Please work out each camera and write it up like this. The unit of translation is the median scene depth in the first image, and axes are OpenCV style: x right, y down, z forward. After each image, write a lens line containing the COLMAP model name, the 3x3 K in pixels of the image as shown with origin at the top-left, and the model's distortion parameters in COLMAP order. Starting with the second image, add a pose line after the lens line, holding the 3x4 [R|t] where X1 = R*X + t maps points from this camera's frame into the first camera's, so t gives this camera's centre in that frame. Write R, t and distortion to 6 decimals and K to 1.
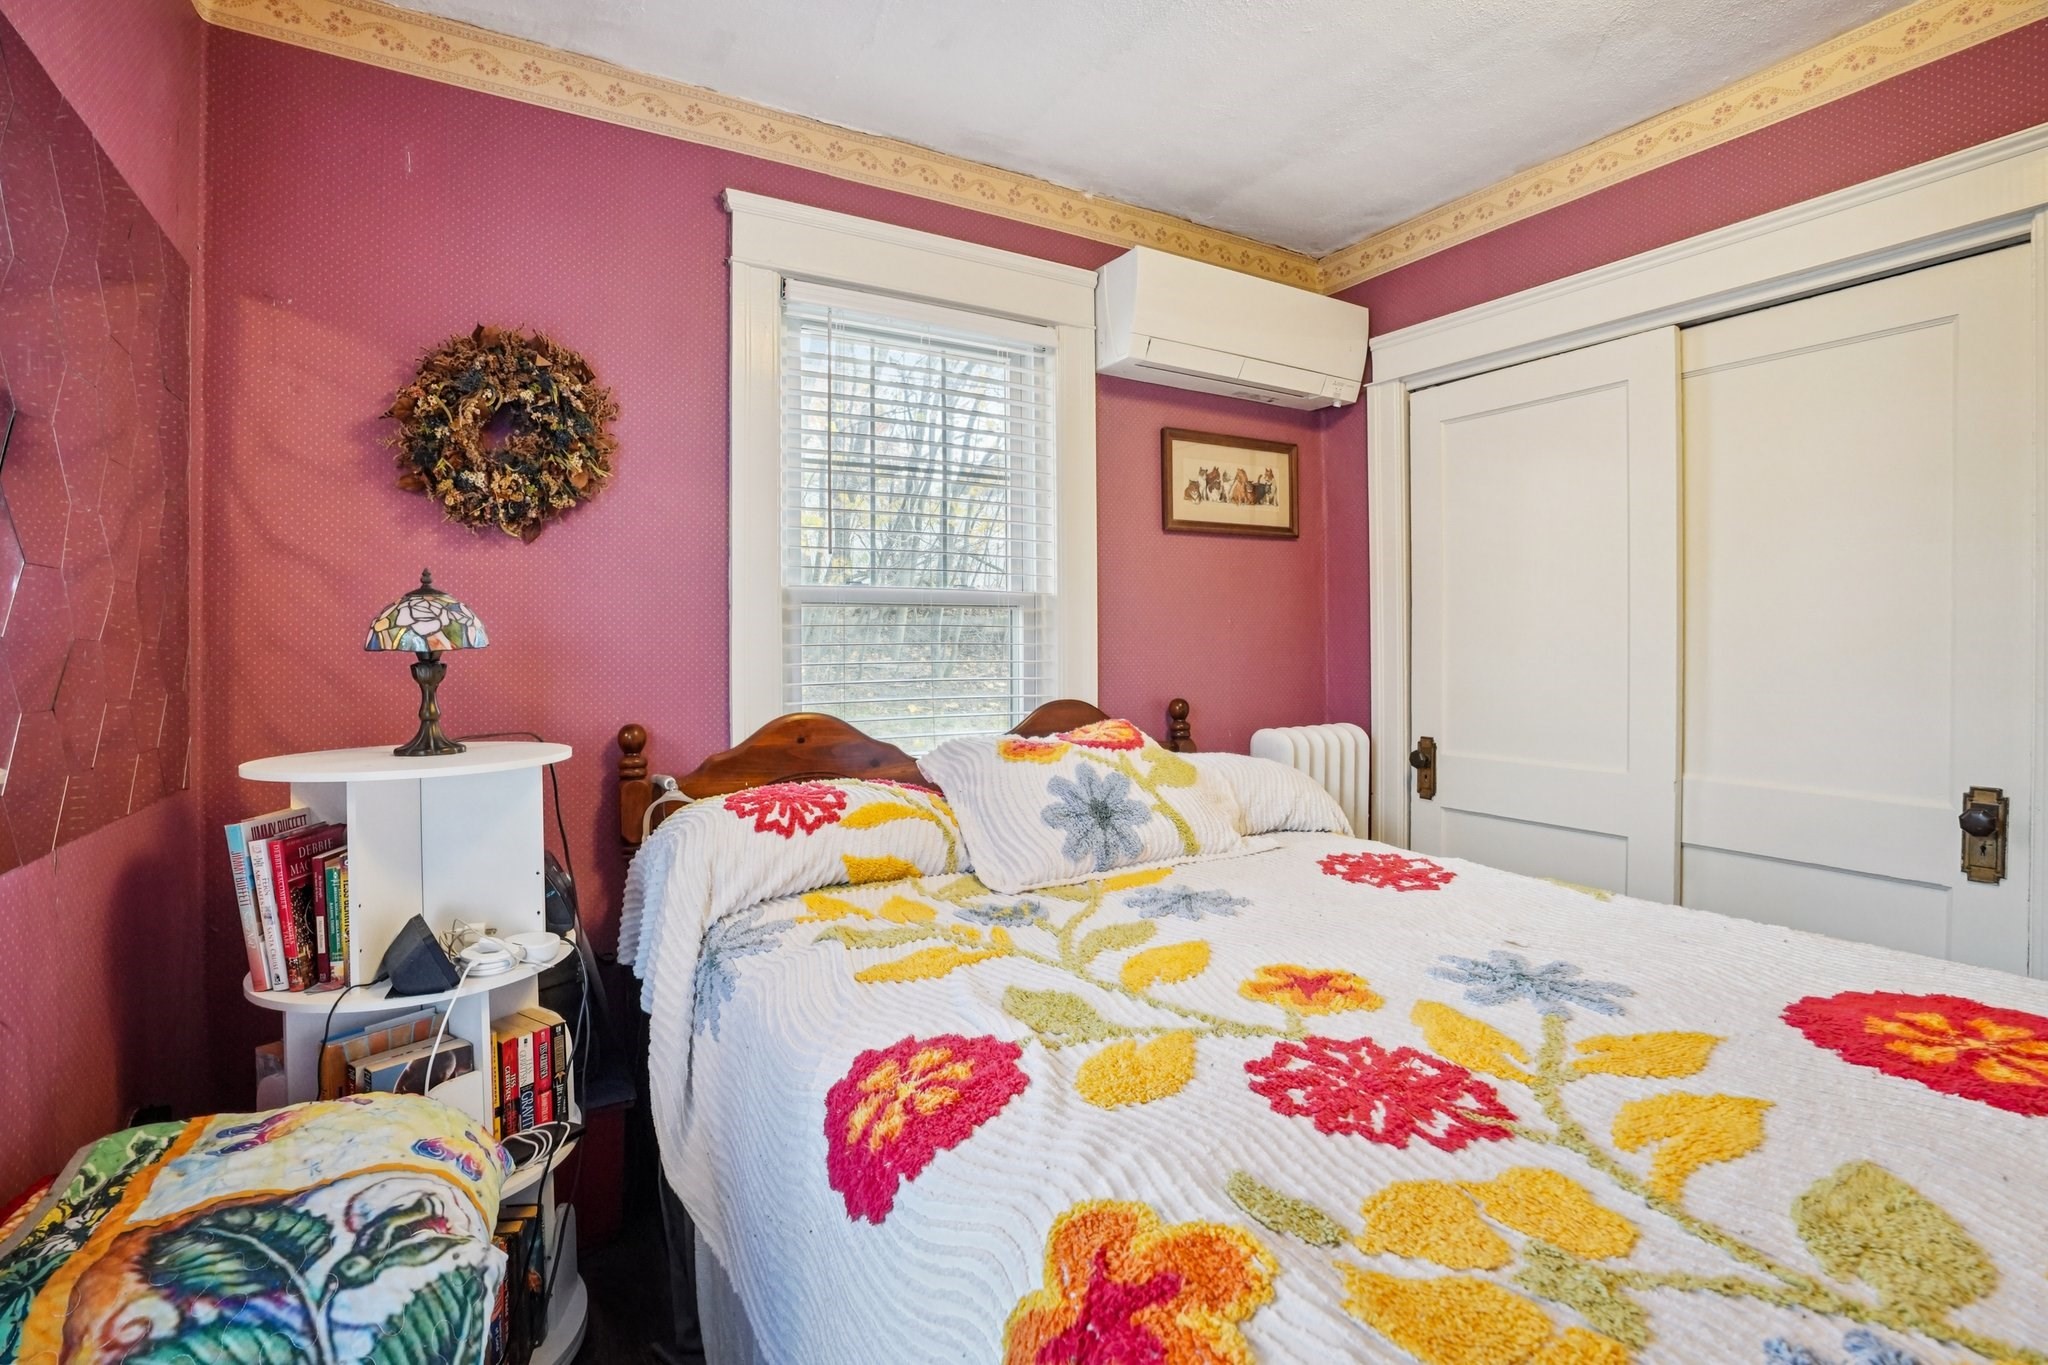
lens RADIAL K [[954.6, 0, 1056.7], [0, 954.6, 642.2], [0, 0, 1]] dist [-0.048470, 0.007348]
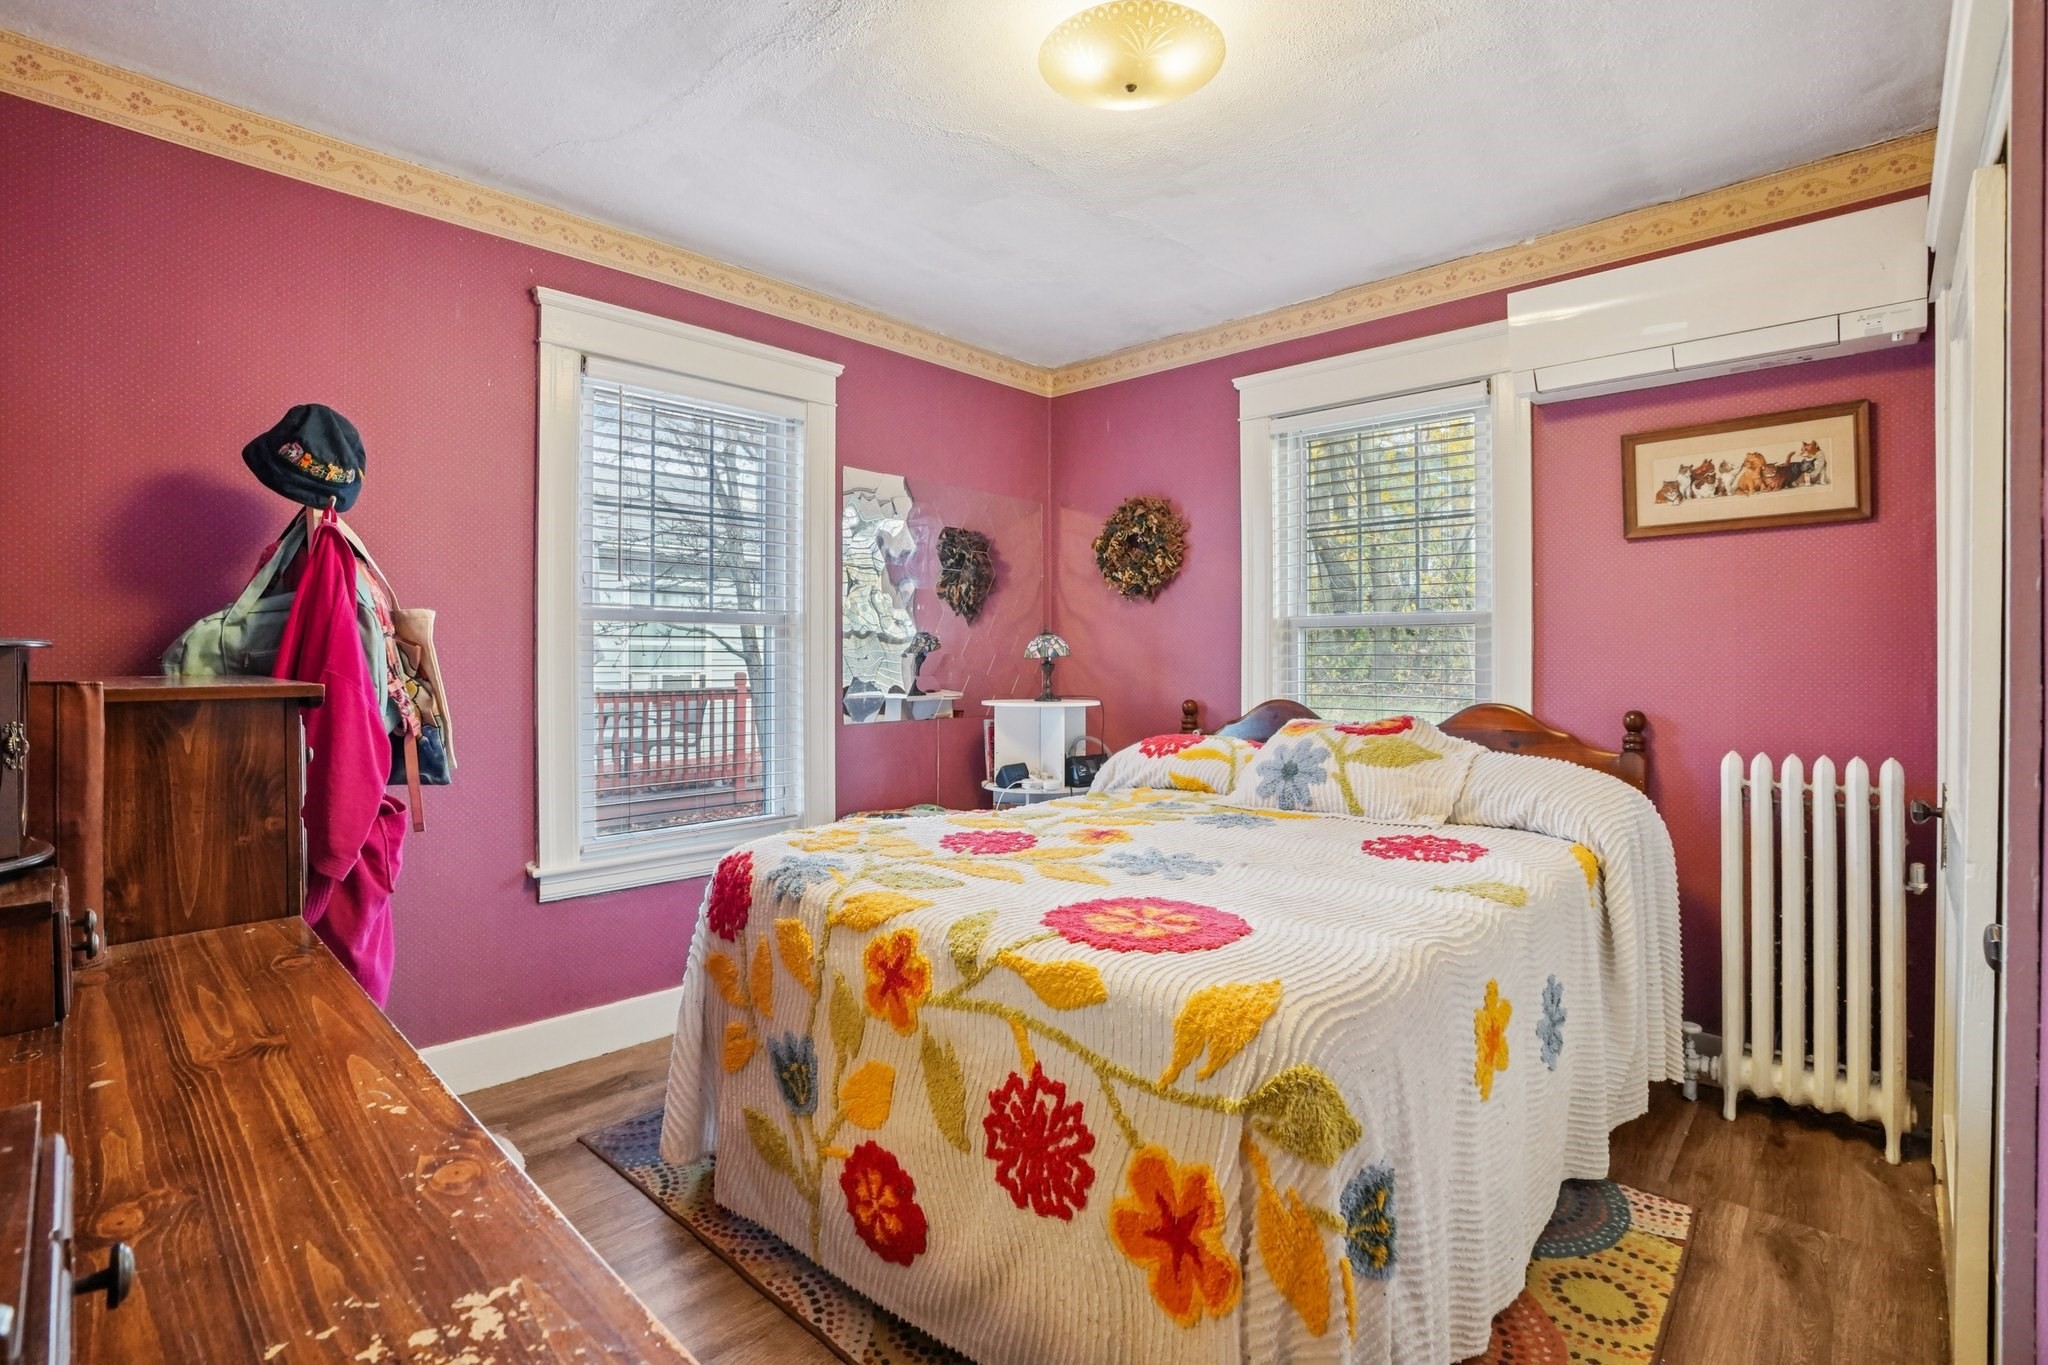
lens RADIAL K [[954.6, 0, 1025.7], [0, 954.6, 667.6], [0, 0, 1]] dist [-0.048470, 0.007348]
pose [[0.273024, 0.007950, -0.961974, 0.870849], [-0.004684, 0.999965, 0.006935, 0.010050], [0.961996, 0.002613, 0.273052, 0.147171]]
